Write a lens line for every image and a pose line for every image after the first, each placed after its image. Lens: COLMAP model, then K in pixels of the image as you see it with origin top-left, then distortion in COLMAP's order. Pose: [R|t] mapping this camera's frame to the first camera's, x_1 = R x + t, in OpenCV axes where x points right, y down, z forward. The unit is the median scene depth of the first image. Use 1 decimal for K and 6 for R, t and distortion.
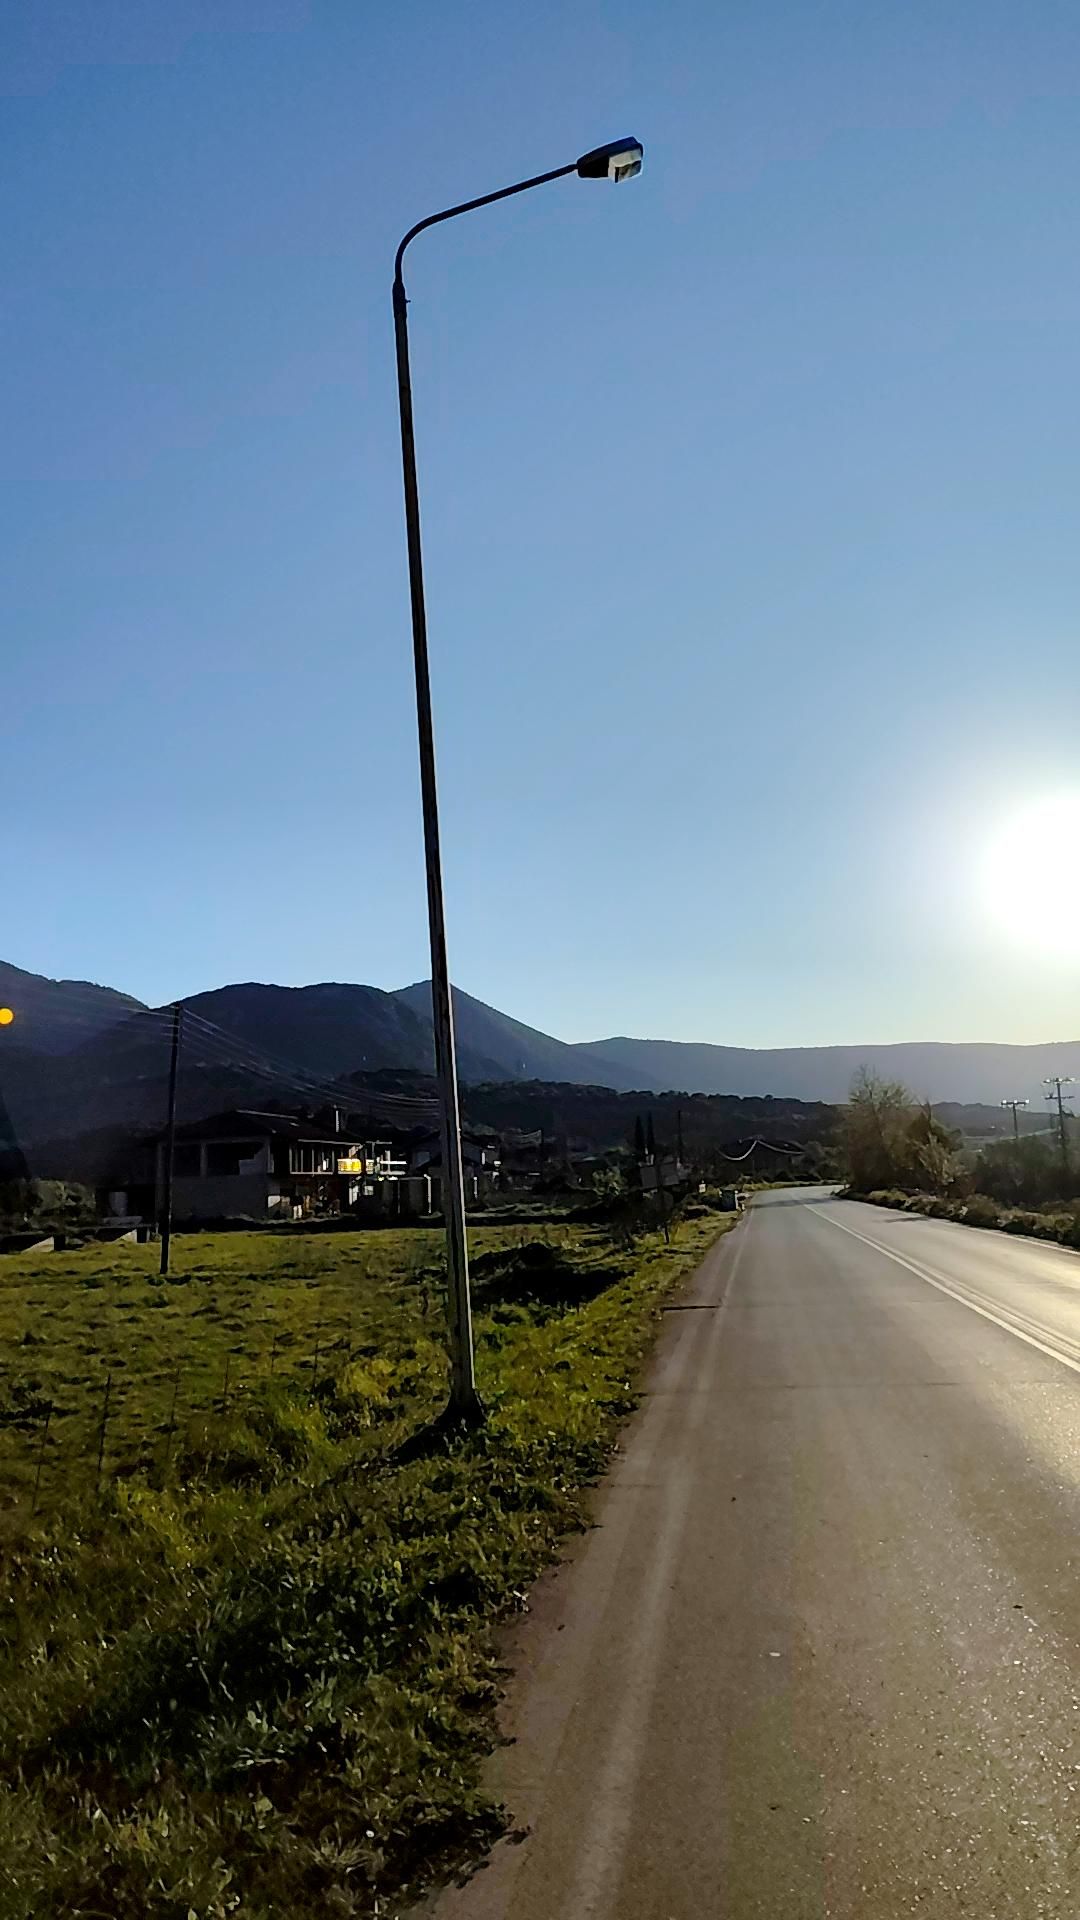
lens RADIAL K [[1148.8, 0, 544.7], [0, 1148.8, 950.9], [0, 0, 1]] dist [0.078627, 0.000113]
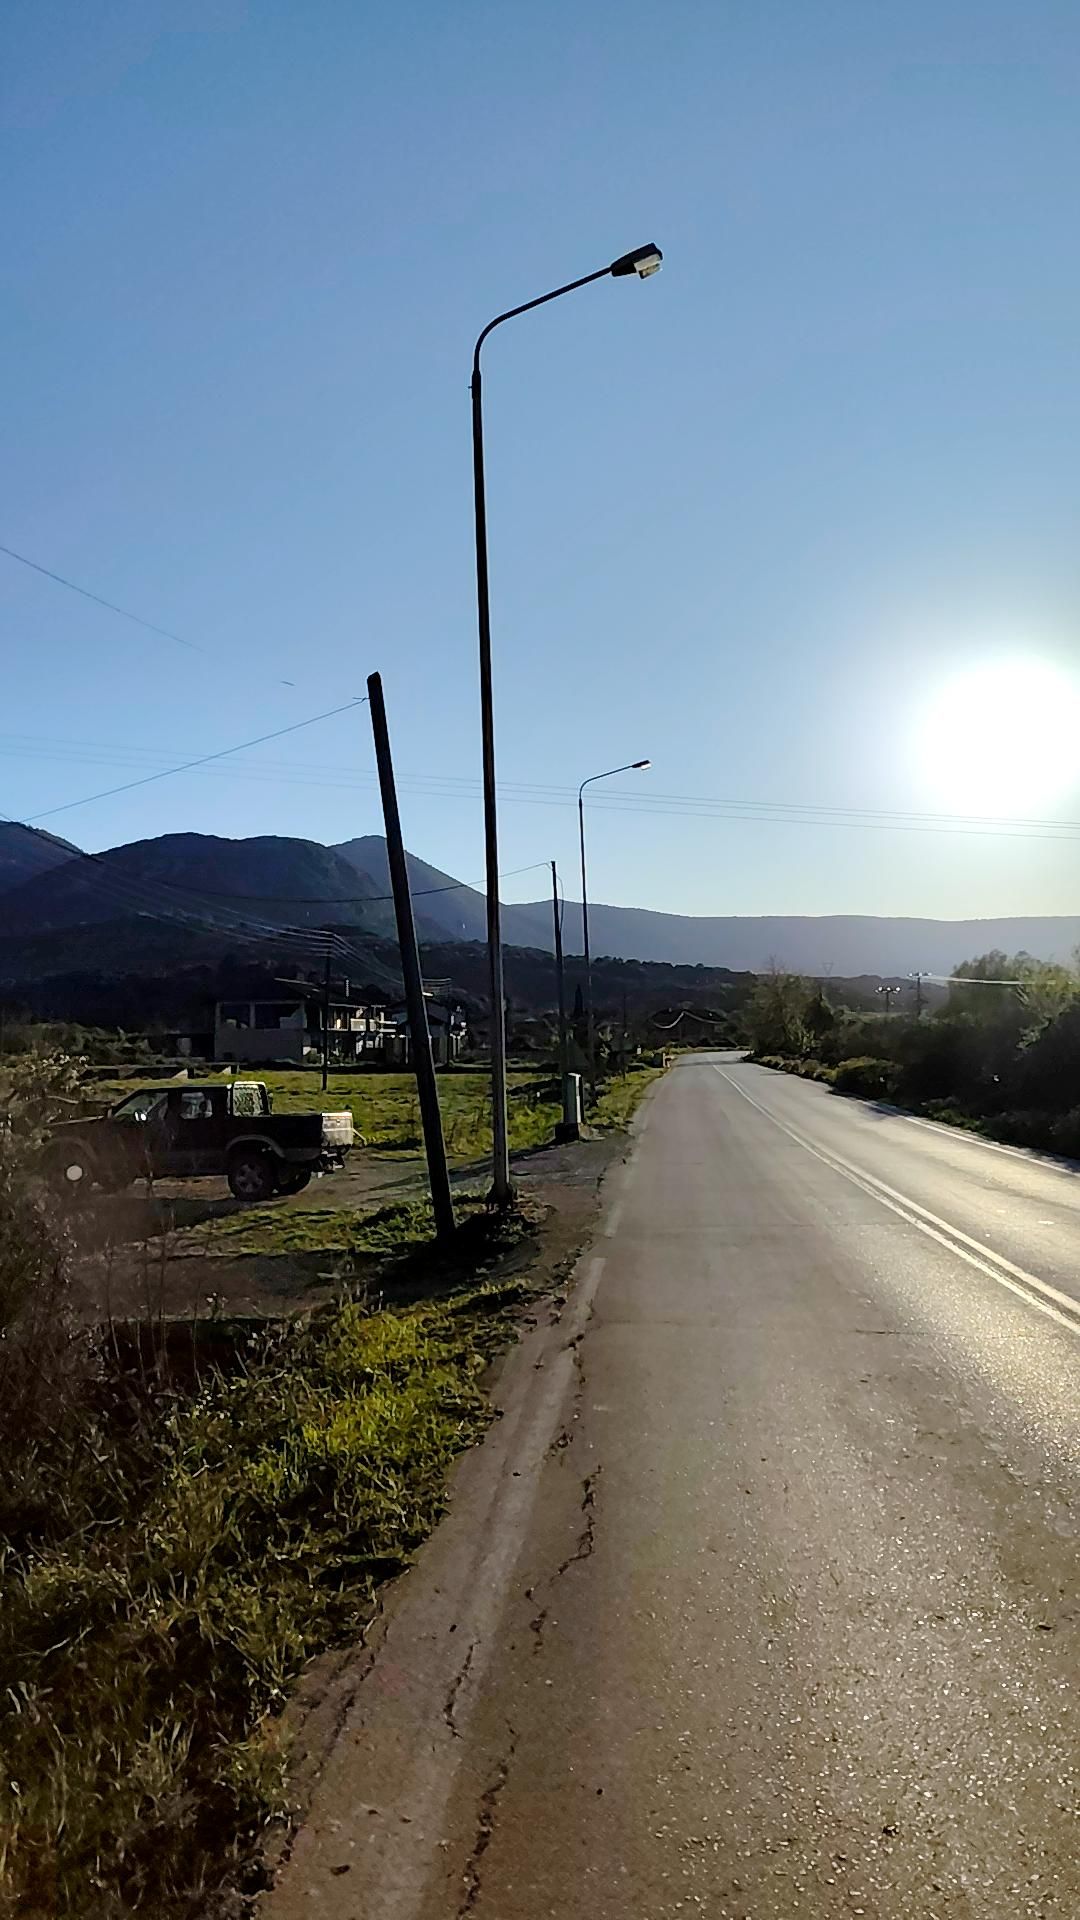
lens RADIAL K [[1325.1, 0, 540.0], [0, 1325.1, 960.0], [0, 0, 1]] dist [0.104169, -0.167447]
pose [[0.997160, 0.035324, 0.066510, -0.066402], [-0.044210, 0.989546, 0.137271, -0.082742], [-0.060966, -0.139821, 0.988298, -0.393361]]
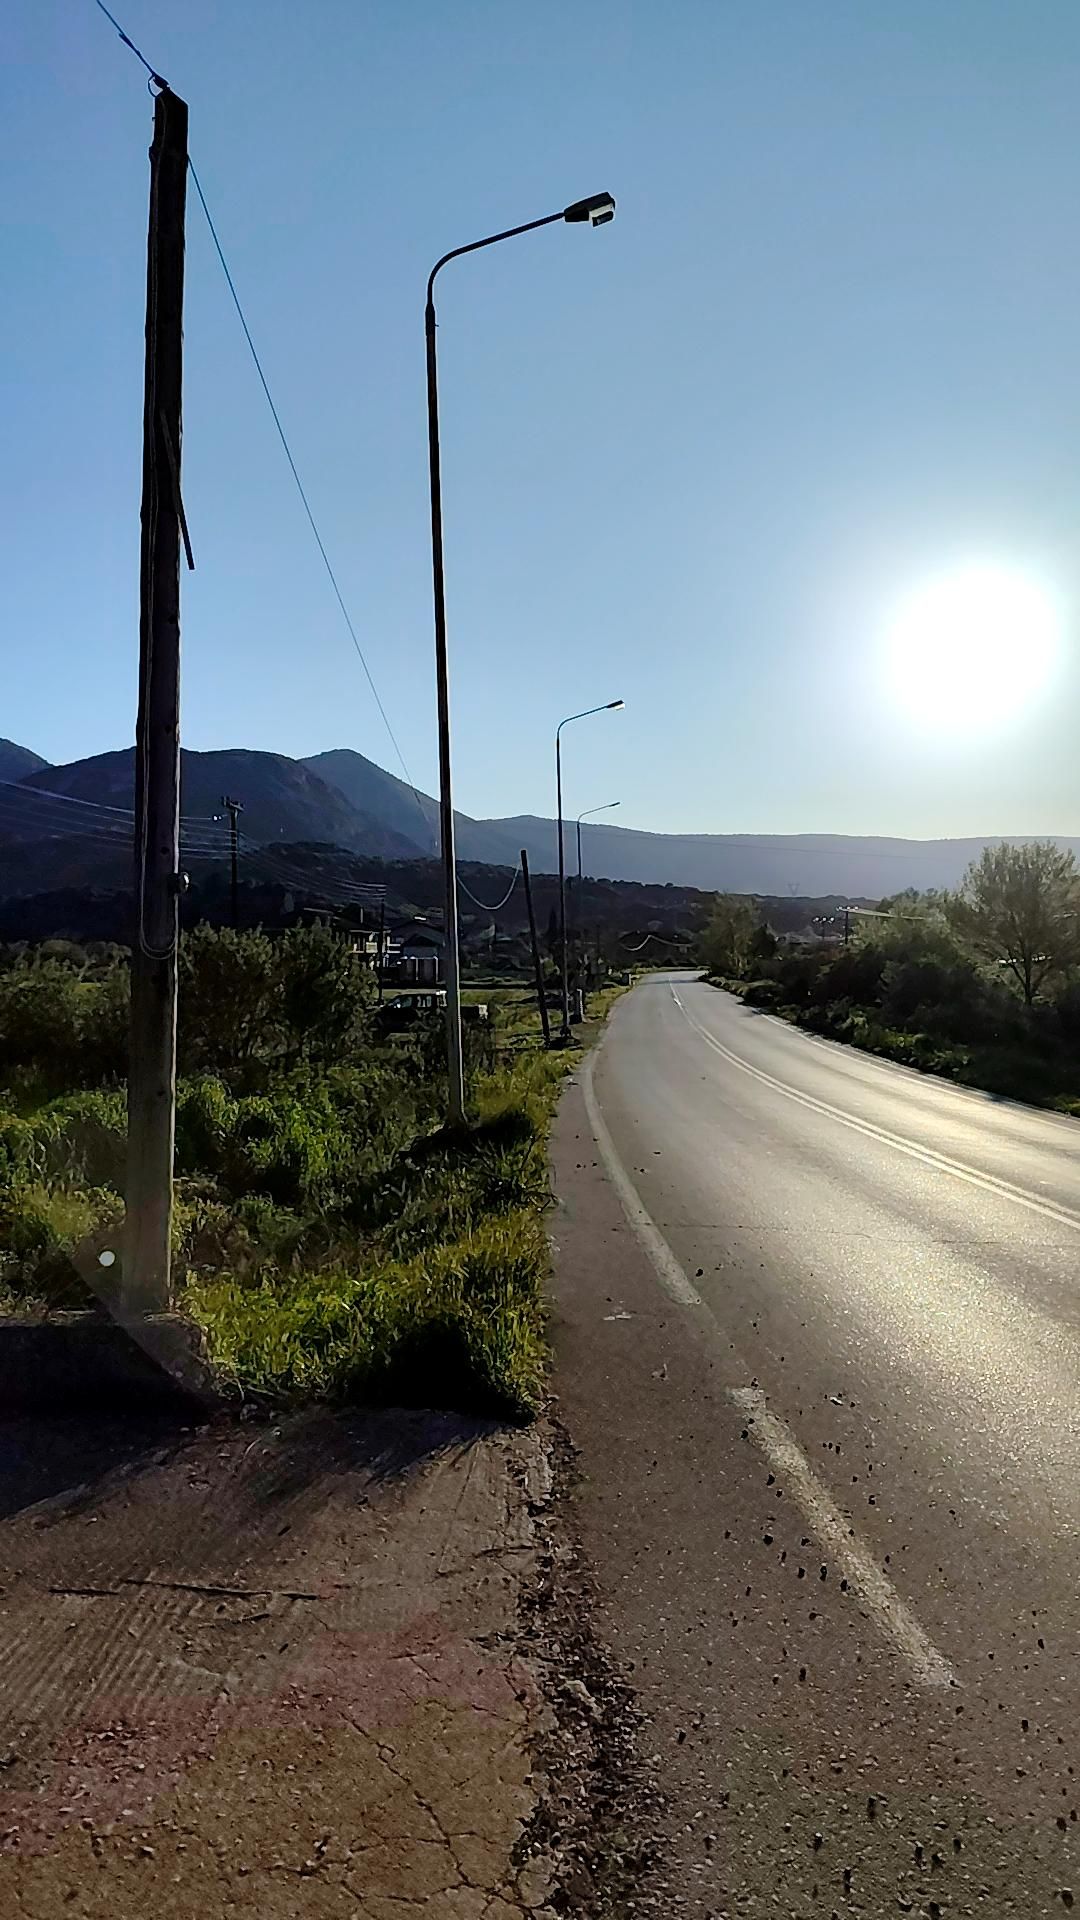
lens RADIAL K [[1549.1, 0, 540.0], [0, 1549.1, 960.0], [0, 0, 1]] dist [0.256580, -0.305577]
pose [[0.994340, 0.037316, 0.099480, -0.142337], [-0.056763, 0.978050, 0.200488, -0.192899], [-0.089815, -0.205000, 0.974632, -0.886179]]
